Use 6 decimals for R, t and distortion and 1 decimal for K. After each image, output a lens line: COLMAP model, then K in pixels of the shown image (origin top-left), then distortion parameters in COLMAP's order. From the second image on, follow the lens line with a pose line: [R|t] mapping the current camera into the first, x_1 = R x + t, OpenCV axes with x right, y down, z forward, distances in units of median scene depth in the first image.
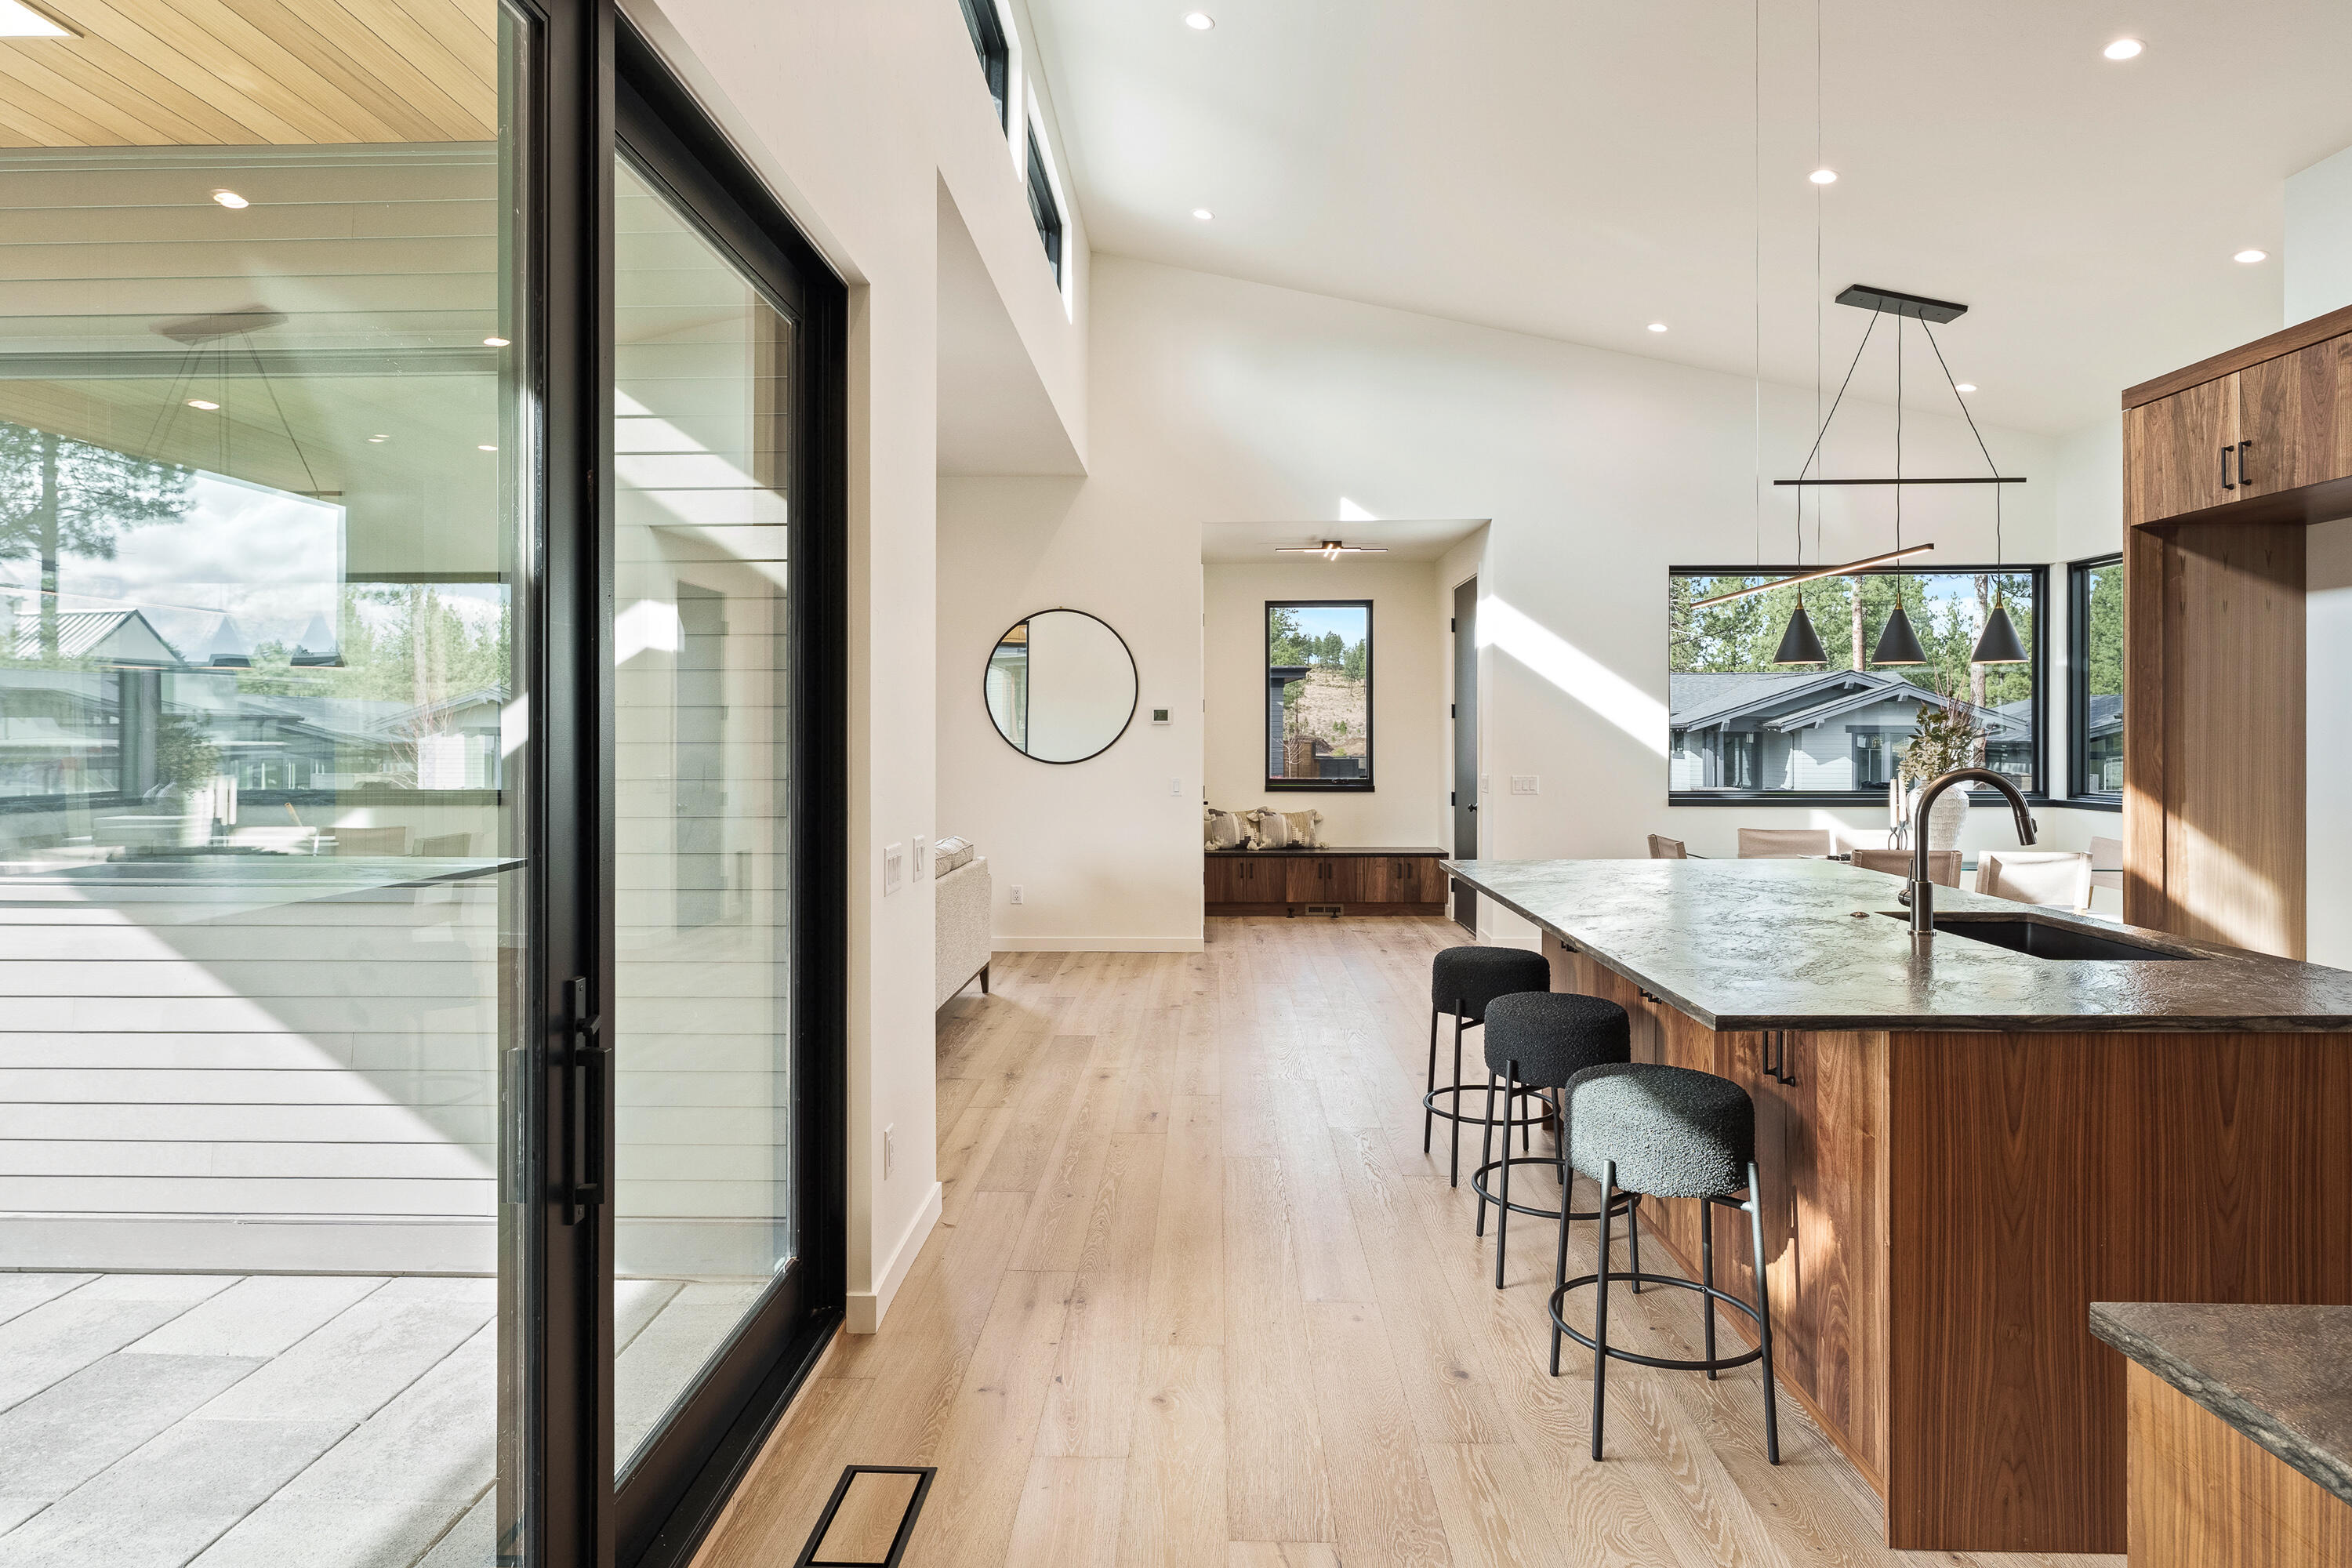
lens RADIAL K [[1350.3, 0, 1154.3], [0, 1350.3, 738.4], [0, 0, 1]] dist [-0.002528, 0.001023]
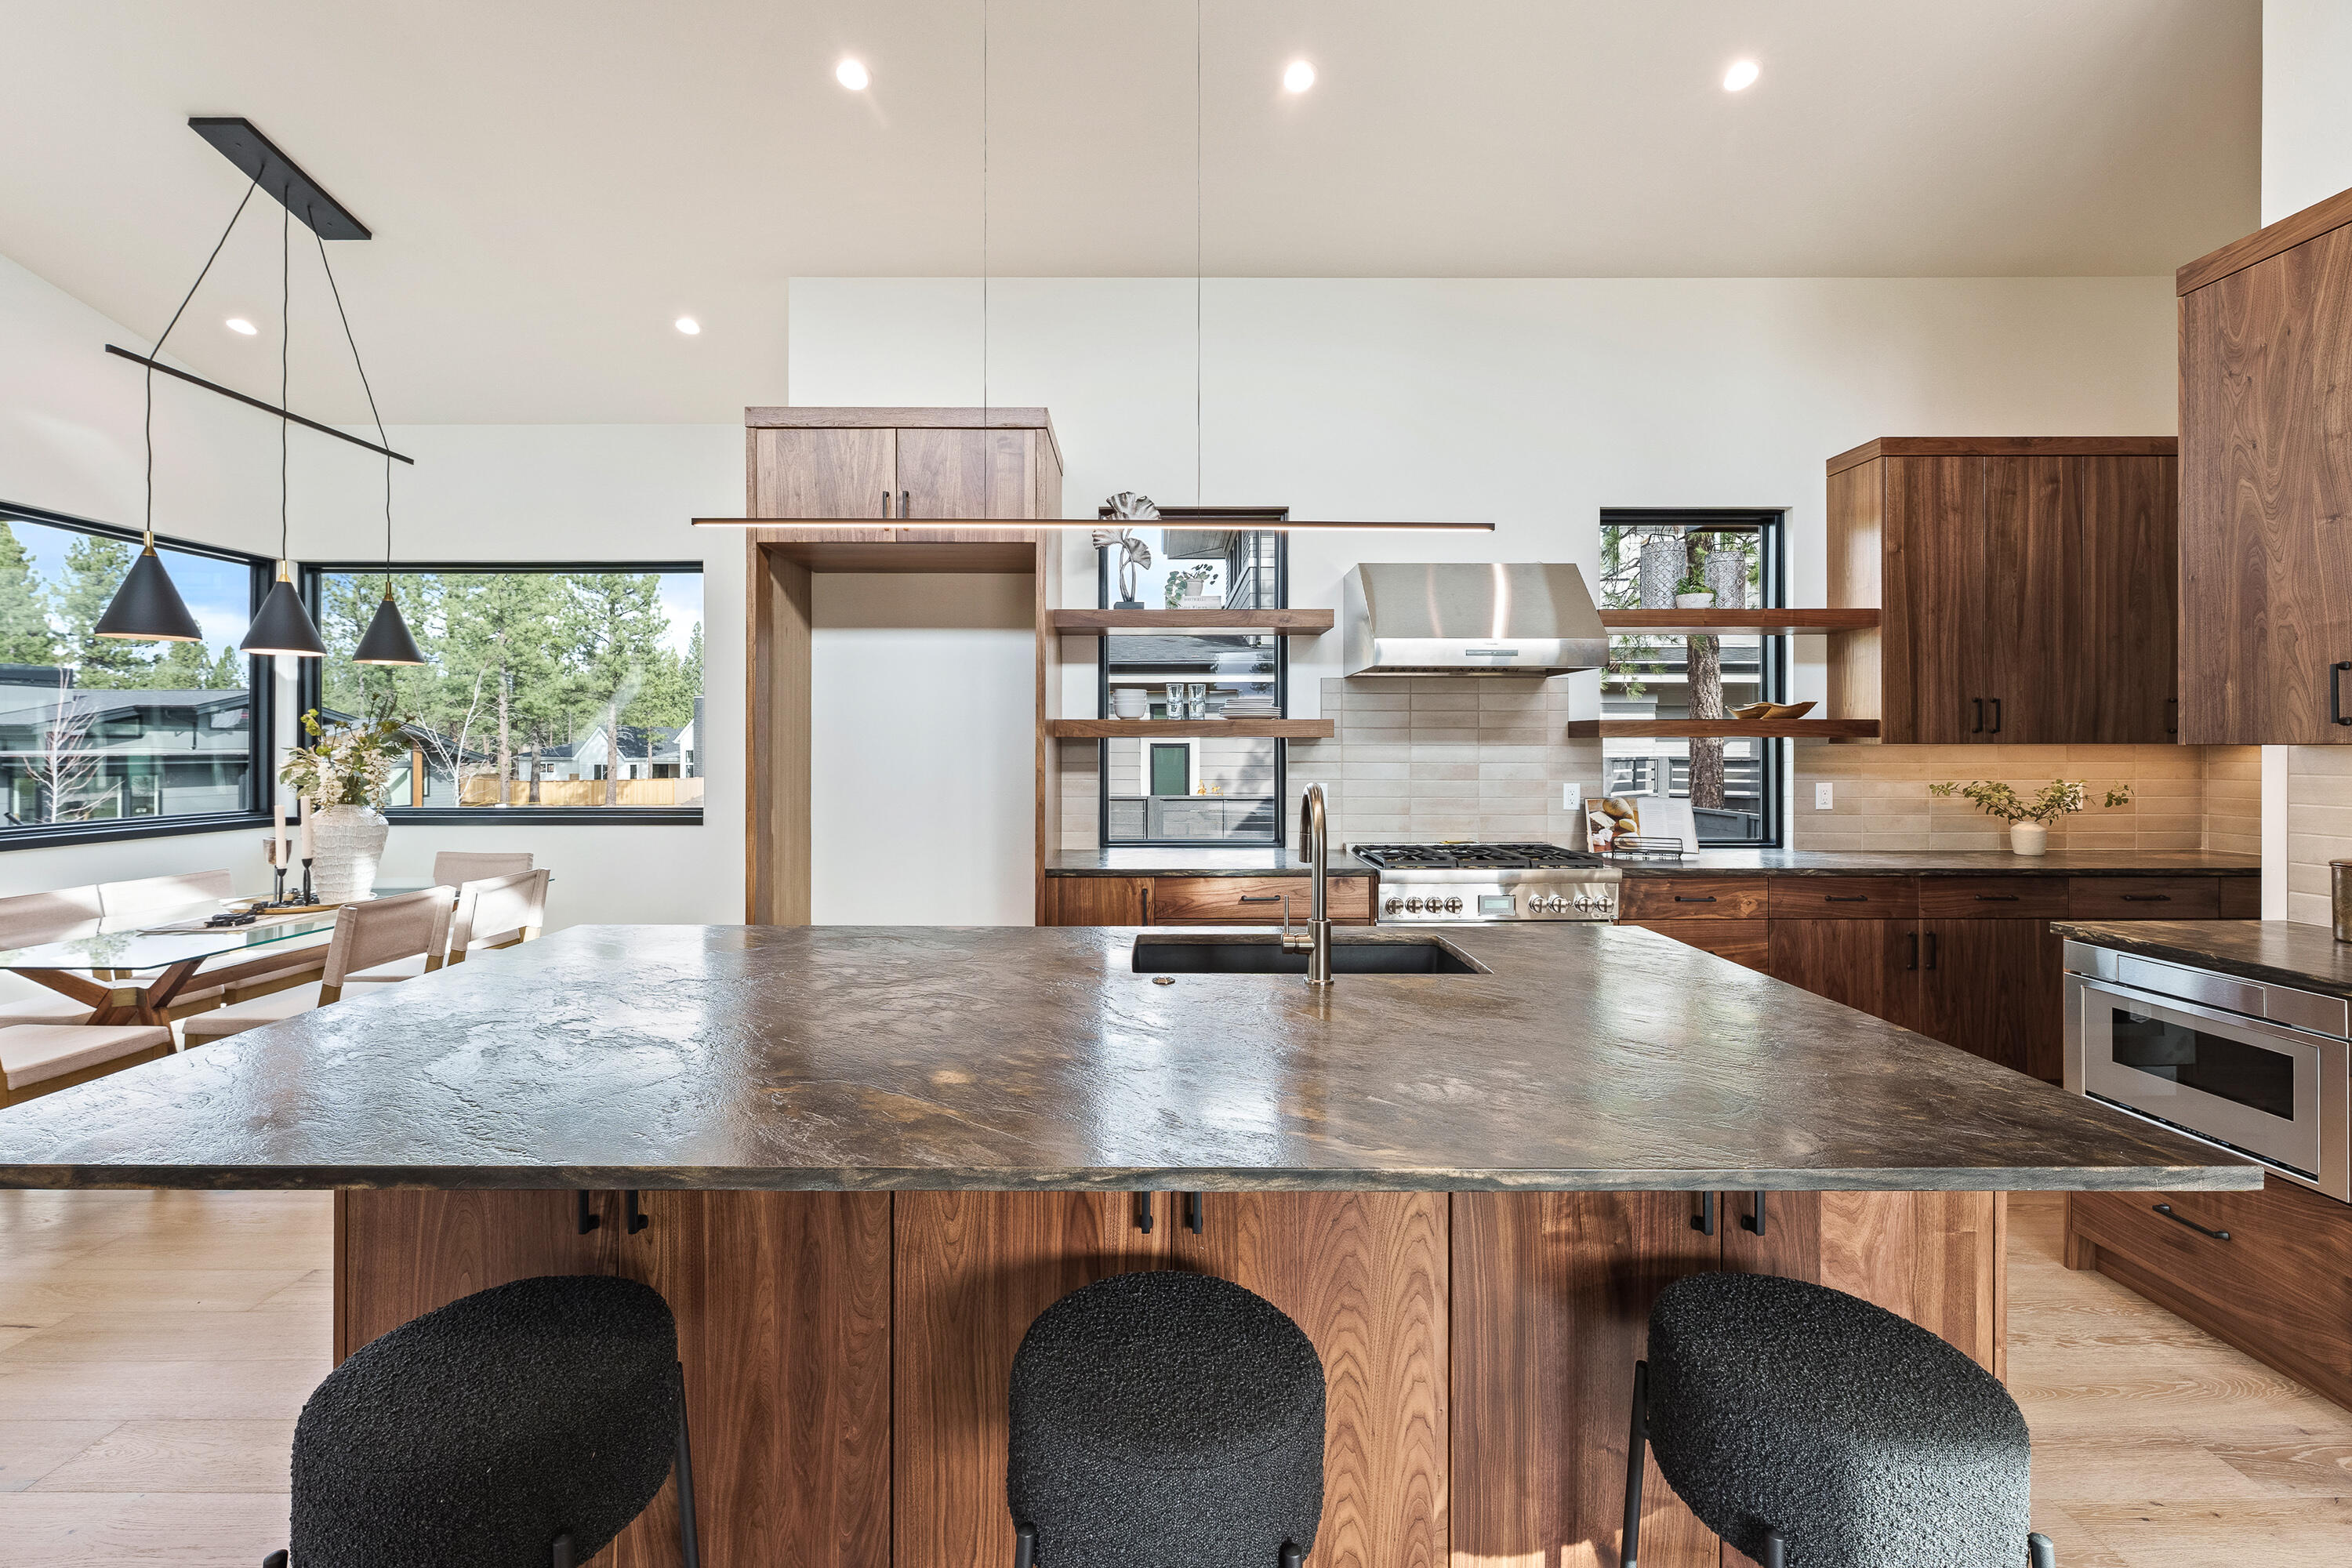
lens RADIAL K [[957.1, 0, 1162.0], [0, 957.1, 744.7], [0, 0, 1]] dist [-0.001196, 0.000431]
pose [[-0.045929, 0.002984, 0.998940, -0.015549], [0.002055, 0.999994, -0.002892, -0.001347], [-0.998943, 0.001920, -0.045935, 0.807771]]
